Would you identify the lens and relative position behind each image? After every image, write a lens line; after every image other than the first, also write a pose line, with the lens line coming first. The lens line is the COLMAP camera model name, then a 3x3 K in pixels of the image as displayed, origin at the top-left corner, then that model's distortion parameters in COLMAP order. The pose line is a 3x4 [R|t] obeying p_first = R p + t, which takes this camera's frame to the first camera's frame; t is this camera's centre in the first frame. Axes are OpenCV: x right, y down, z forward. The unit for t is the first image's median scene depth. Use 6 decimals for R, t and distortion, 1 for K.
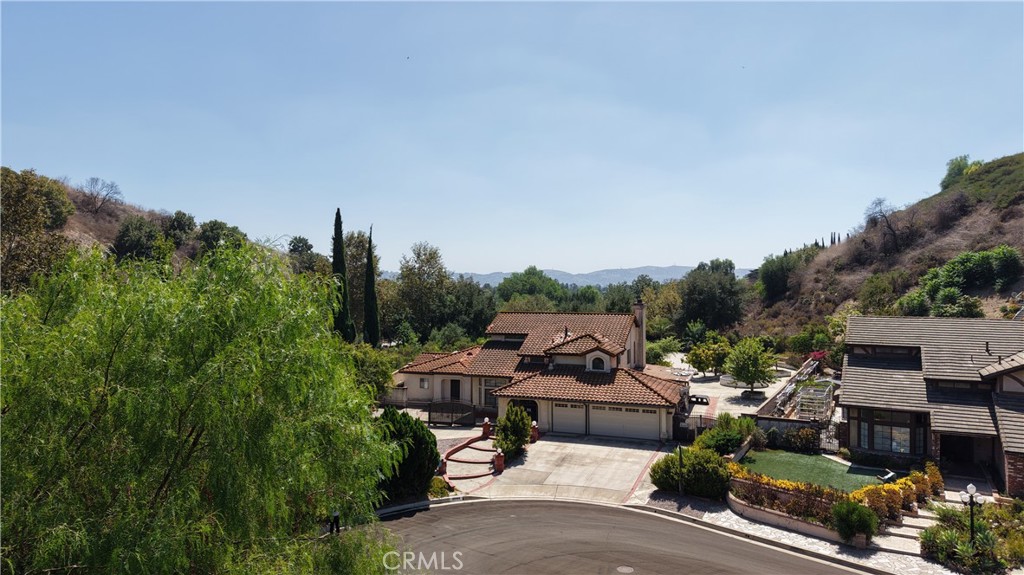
lens RADIAL K [[672.9, 0, 512.0], [0, 672.9, 287.5], [0, 0, 1]] dist [0.078892, -0.101800]
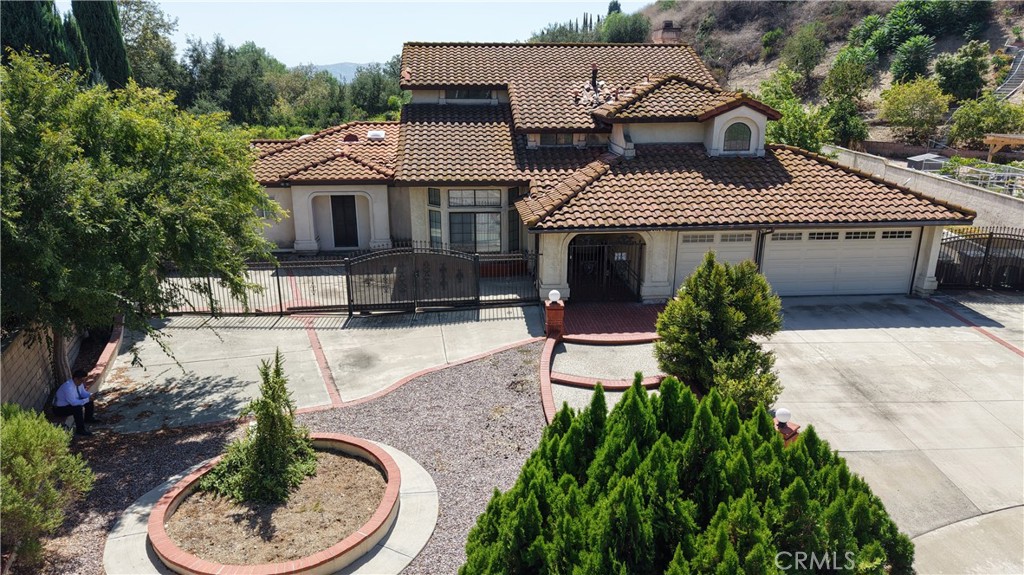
lens RADIAL K [[676.2, 0, 512.0], [0, 676.2, 287.5], [0, 0, 1]] dist [0.054708, -0.061240]
pose [[0.910002, -0.119465, 0.397019, -0.174240], [0.002253, 0.958998, 0.283403, 0.071535], [-0.414597, -0.257003, 0.872960, 0.574016]]
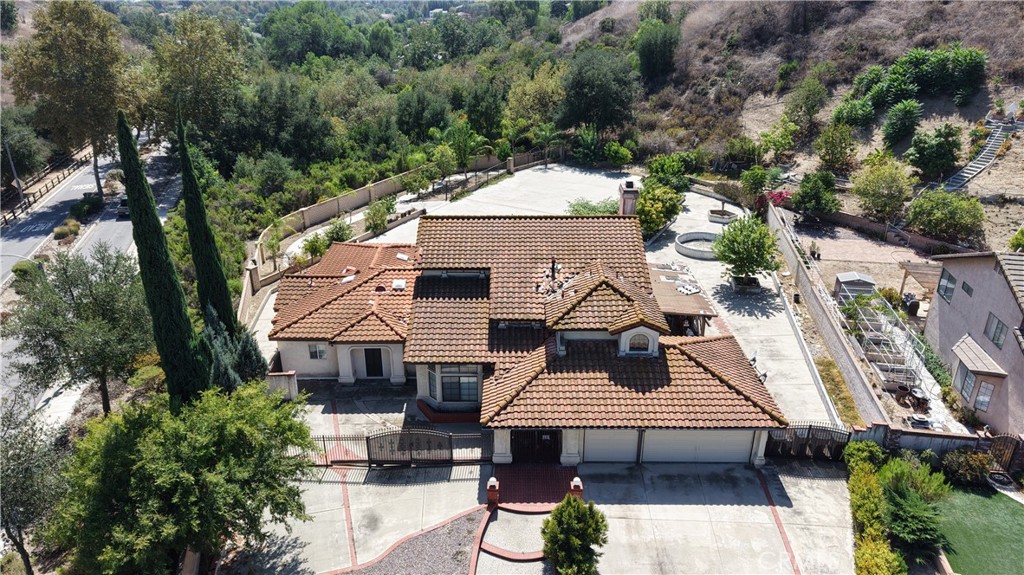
lens RADIAL K [[672.9, 0, 512.0], [0, 672.9, 287.5], [0, 0, 1]] dist [0.078892, -0.101800]
pose [[0.942895, -0.135085, 0.304468, -0.151578], [0.003254, 0.917764, 0.397112, -0.166214], [-0.333074, -0.373445, 0.865795, 0.453950]]
